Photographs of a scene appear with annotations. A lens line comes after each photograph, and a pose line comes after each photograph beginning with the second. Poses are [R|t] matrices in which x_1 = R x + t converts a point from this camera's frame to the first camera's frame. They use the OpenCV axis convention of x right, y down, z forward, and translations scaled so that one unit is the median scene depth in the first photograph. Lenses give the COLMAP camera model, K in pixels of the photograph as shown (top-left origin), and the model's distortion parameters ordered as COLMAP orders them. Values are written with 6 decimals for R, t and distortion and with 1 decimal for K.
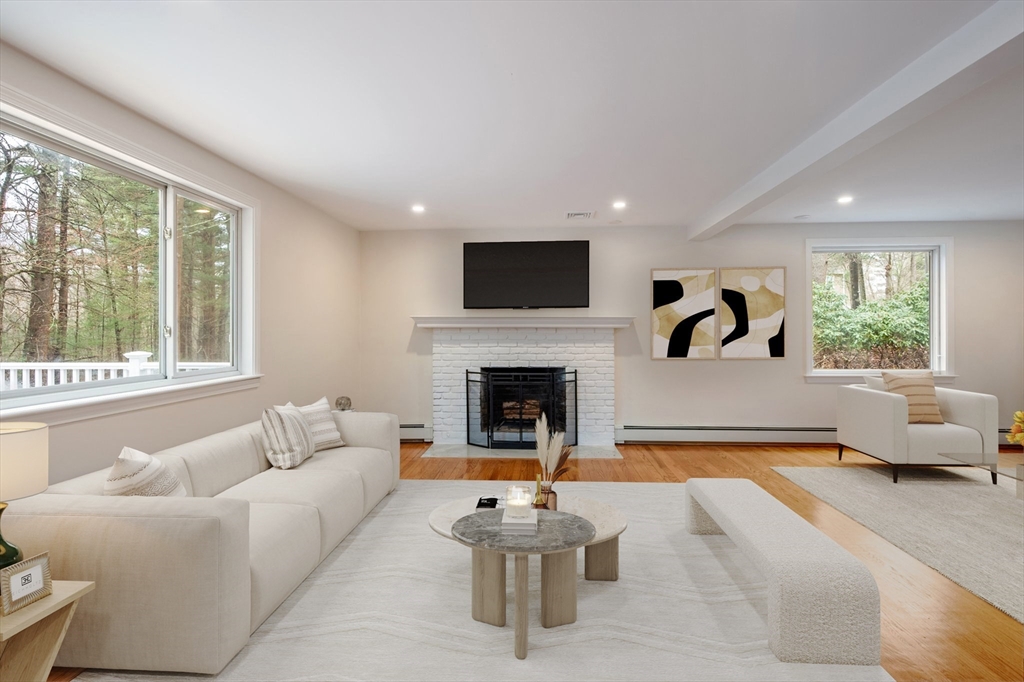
lens RADIAL K [[481.5, 0, 517.0], [0, 481.5, 334.5], [0, 0, 1]] dist [-0.000859, 0.001290]
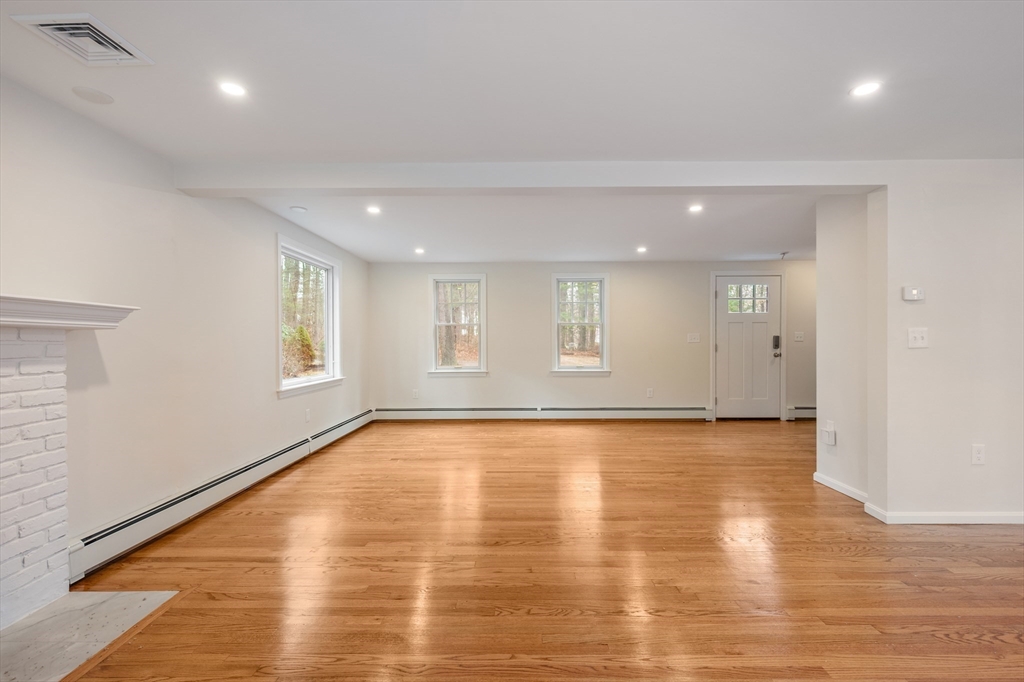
lens RADIAL K [[454.9, 0, 515.0], [0, 454.9, 341.8], [0, 0, 1]] dist [0.002853, 0.000350]
pose [[-0.043640, 0.001312, 0.999046, -0.239489], [0.015548, 0.999879, -0.000634, 0.004435], [-0.998926, 0.015506, -0.043655, 0.597403]]
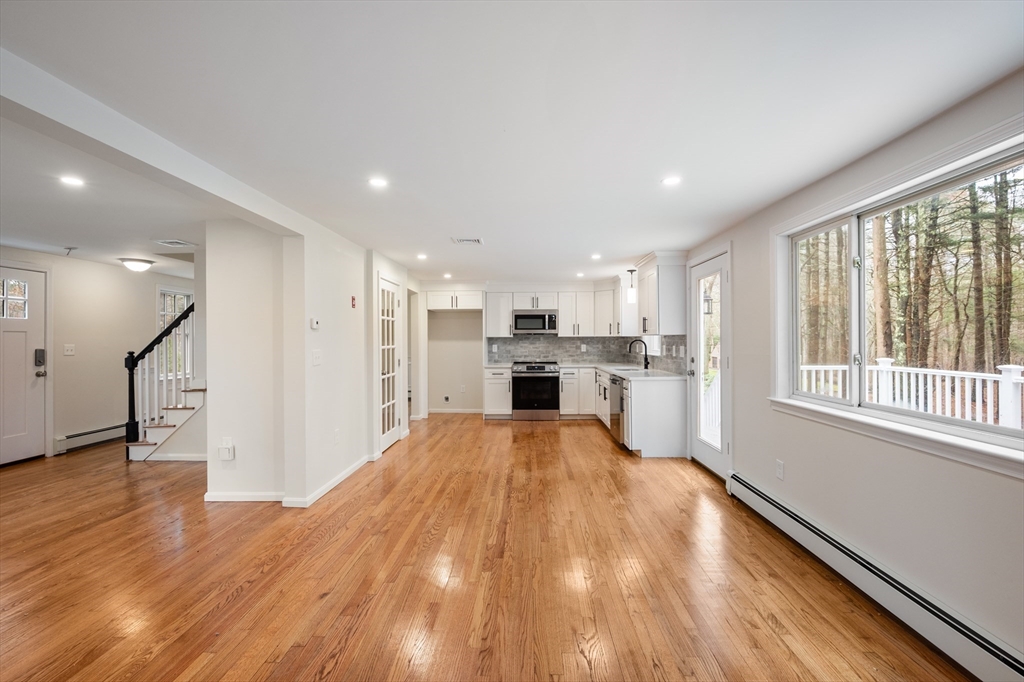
lens RADIAL K [[450.0, 0, 521.5], [0, 450.0, 339.4], [0, 0, 1]] dist [-0.002328, 0.000865]
pose [[-0.999363, 0.005486, -0.035259, -0.003948], [0.005072, 0.999917, 0.011819, -0.029685], [0.035321, 0.011632, -0.999308, 0.818301]]
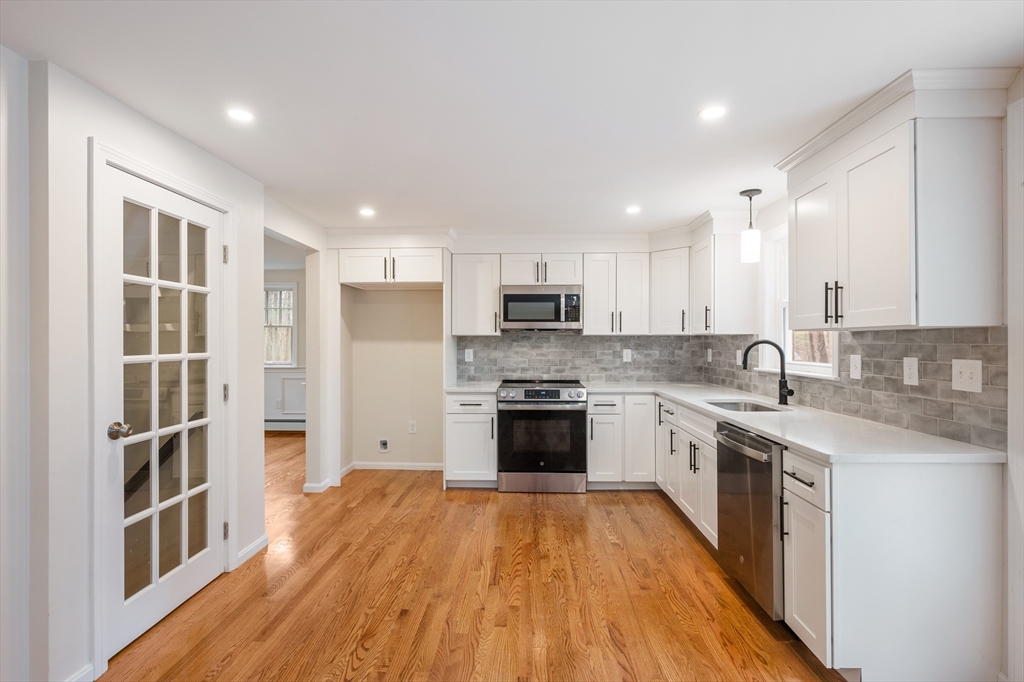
lens RADIAL K [[481.5, 0, 520.4], [0, 481.5, 341.8], [0, 0, 1]] dist [-0.000859, 0.001290]
pose [[-0.999504, 0.001803, -0.031447, -0.037116], [0.001332, 0.999887, 0.014981, -0.021077], [0.031471, 0.014932, -0.999393, 0.194513]]
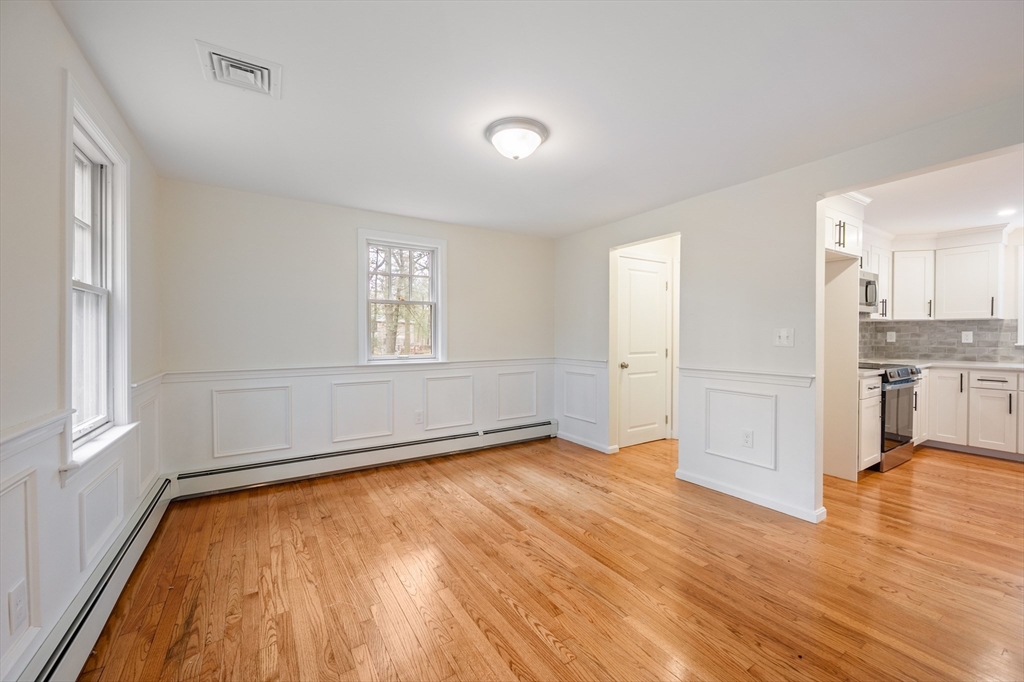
lens RADIAL K [[406.9, 0, 487.8], [0, 406.9, 340.4], [0, 0, 1]] dist [-0.009660, 0.001129]
pose [[-0.837992, 0.016413, -0.545436, 0.948736], [-0.000058, 0.999545, 0.030165, -0.002553], [0.545683, 0.025310, -0.837609, -0.408637]]
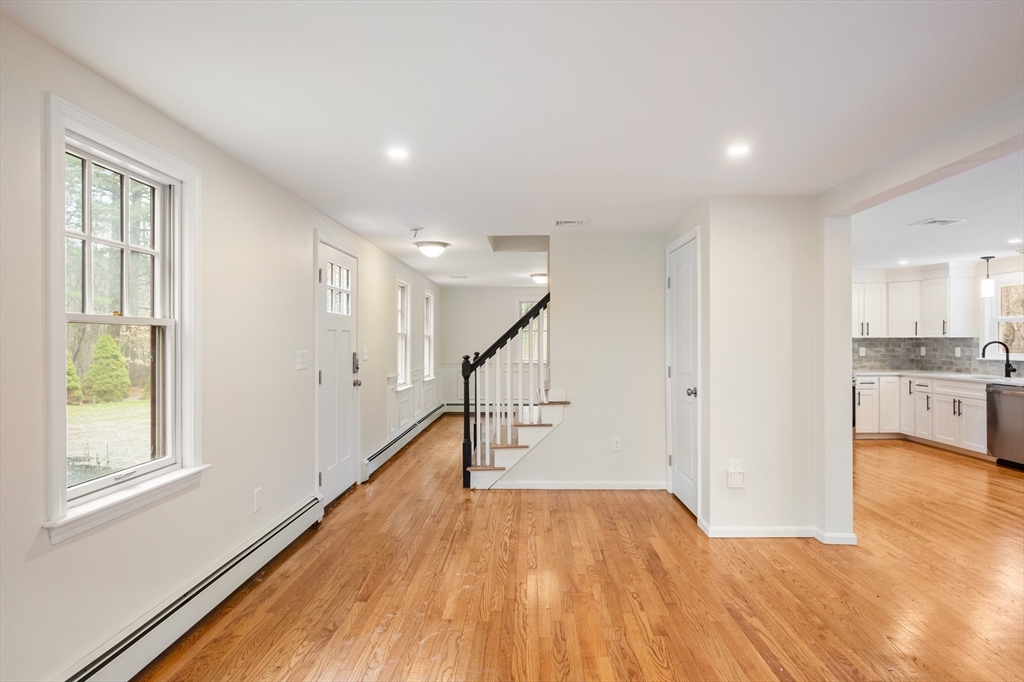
lens RADIAL K [[560.2, 0, 521.5], [0, 560.2, 342.2], [0, 0, 1]] dist [0.004811, -0.003263]
pose [[-0.999088, 0.004335, -0.042475, 0.757953], [0.003665, 0.999868, 0.015825, -0.035248], [0.042538, 0.015655, -0.998972, 0.809622]]
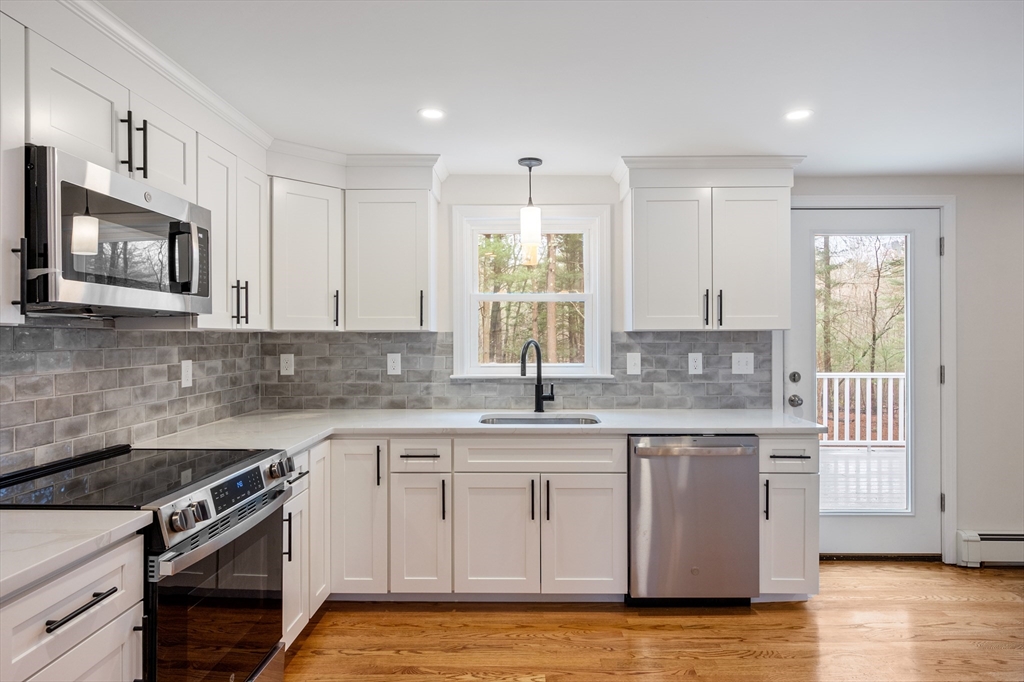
lens RADIAL K [[588.1, 0, 524.0], [0, 588.1, 336.2], [0, 0, 1]] dist [0.008274, -0.001850]
pose [[0.035967, 0.000312, -0.999353, 0.274905], [-0.010682, 0.999943, -0.000073, -0.017469], [0.999296, 0.010678, 0.035968, -0.447668]]
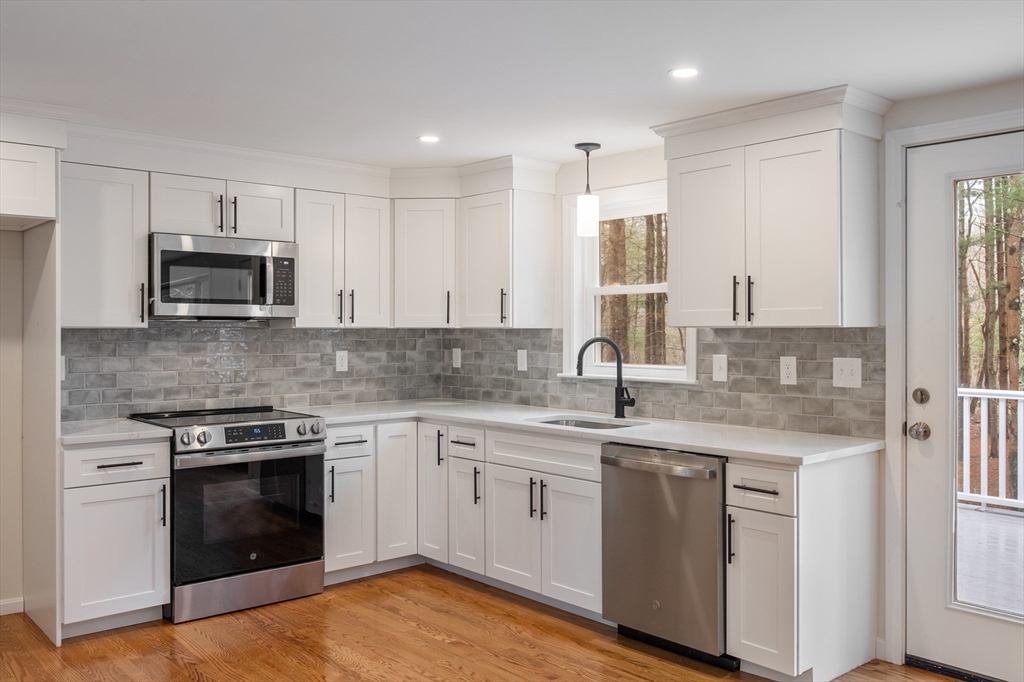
lens RADIAL K [[879.4, 0, 524.5], [0, 879.4, 330.6], [0, 0, 1]] dist [0.003037, -0.004912]
pose [[-0.711581, 0.002014, -0.702601, 0.306503], [-0.008180, 0.999904, 0.011151, -0.029535], [0.702556, 0.013682, -0.711497, 0.161171]]
